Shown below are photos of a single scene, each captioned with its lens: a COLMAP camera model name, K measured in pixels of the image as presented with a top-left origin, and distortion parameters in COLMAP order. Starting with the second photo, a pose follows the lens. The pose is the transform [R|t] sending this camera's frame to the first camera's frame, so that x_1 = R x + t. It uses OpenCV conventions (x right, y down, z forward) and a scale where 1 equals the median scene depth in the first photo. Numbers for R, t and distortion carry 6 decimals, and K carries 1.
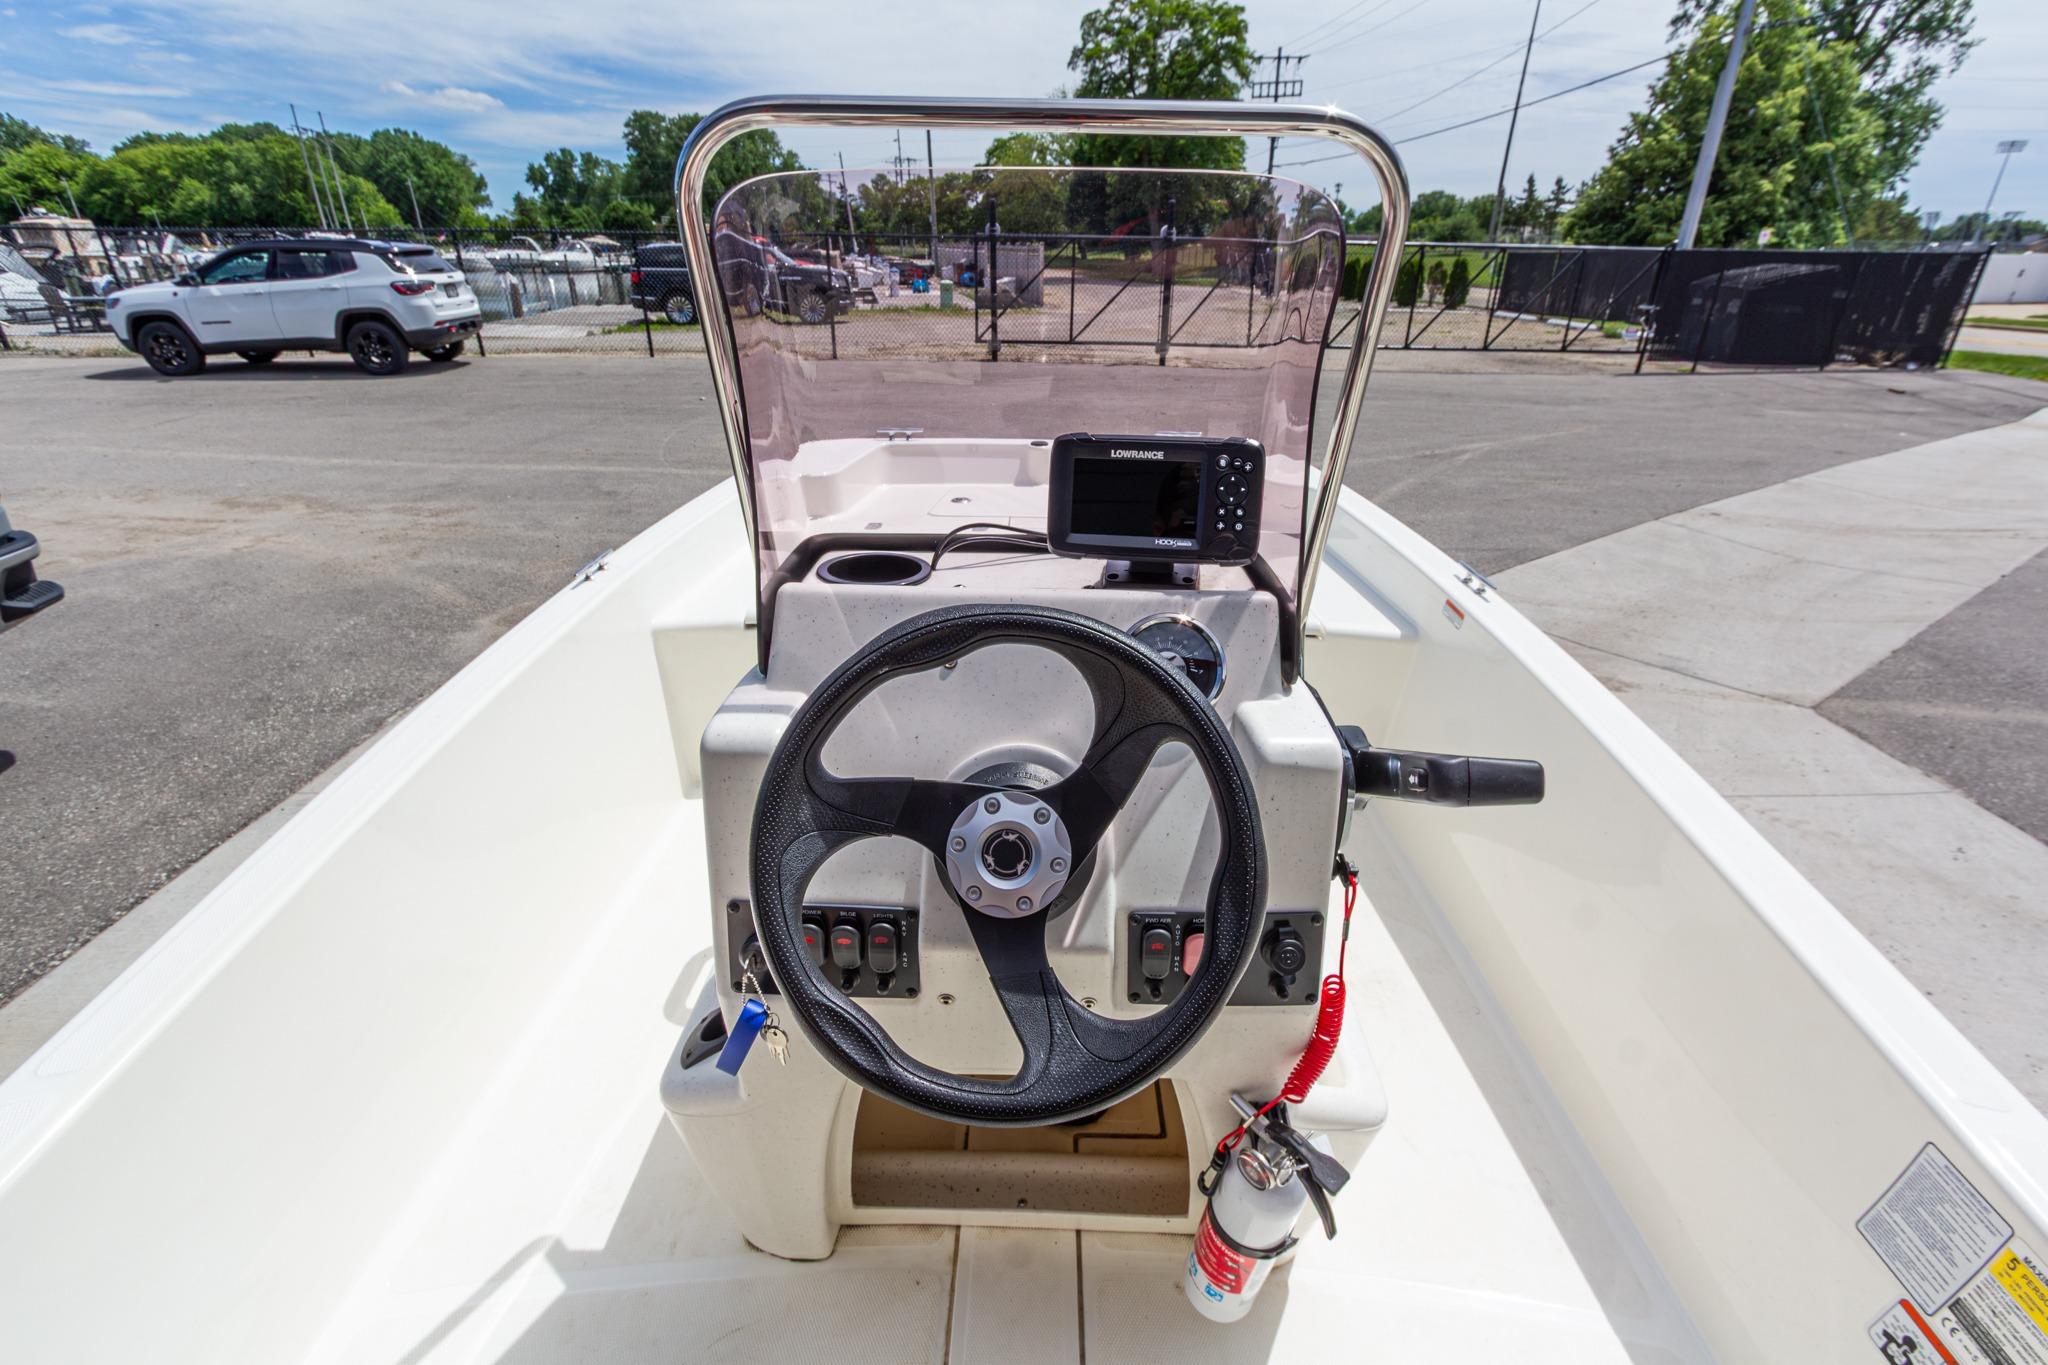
lens RADIAL K [[926.2, 0, 1034.3], [0, 926.2, 685.7], [0, 0, 1]] dist [0.002659, -0.001399]
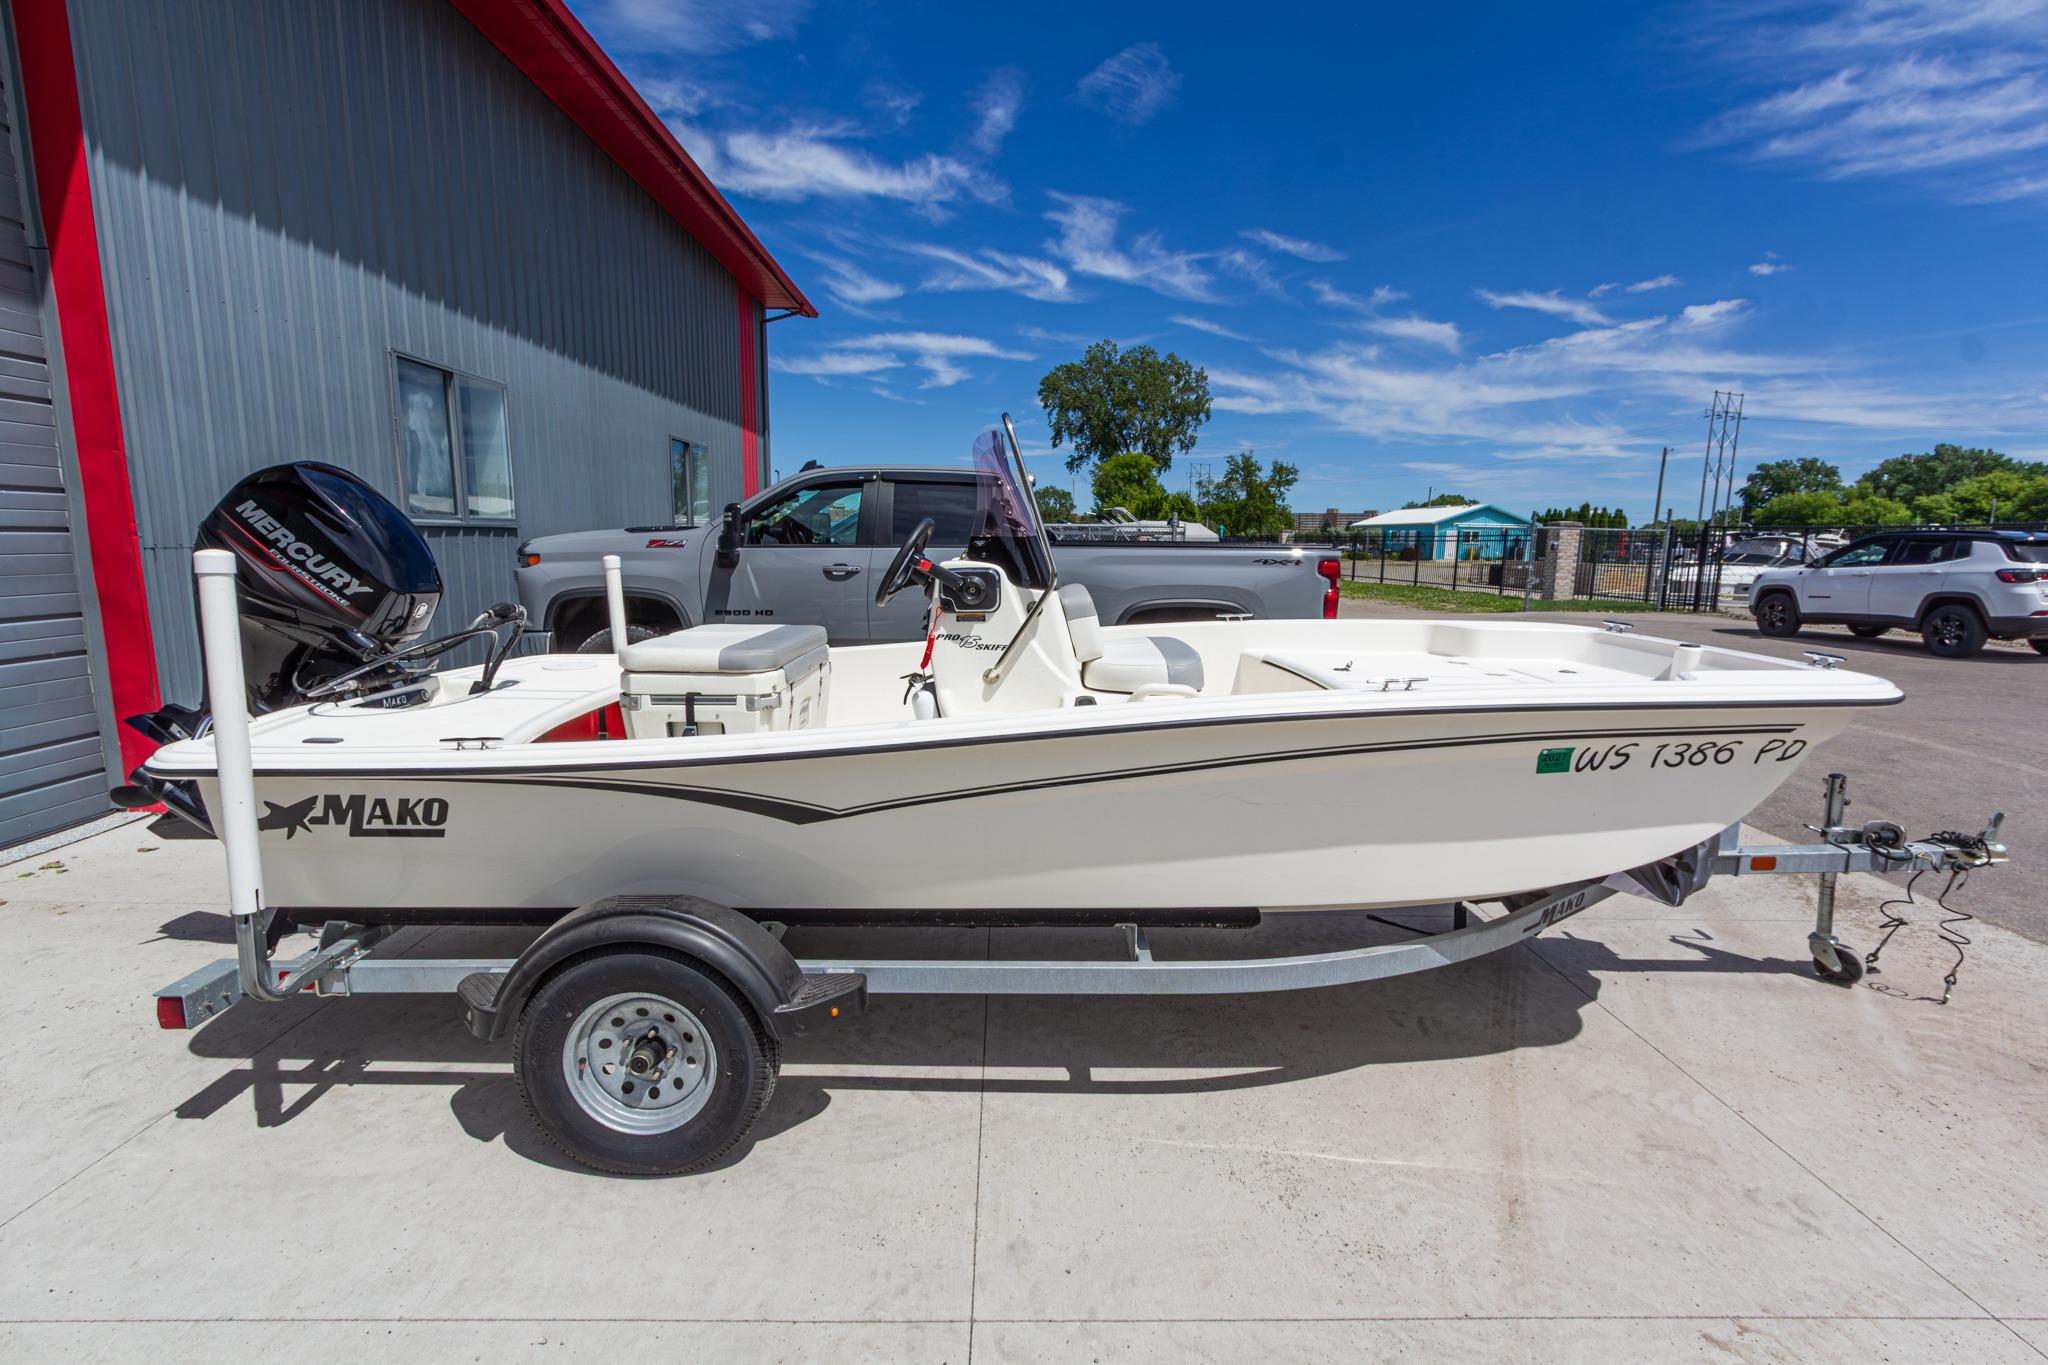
lens RADIAL K [[926.2, 0, 1023.7], [0, 926.2, 695.5], [0, 0, 1]] dist [0.002659, -0.001399]
pose [[0.012641, 0.161022, -0.986870, 0.186100], [-0.441346, 0.886507, 0.138993, -0.005729], [0.897248, 0.433794, 0.082273, 0.054012]]
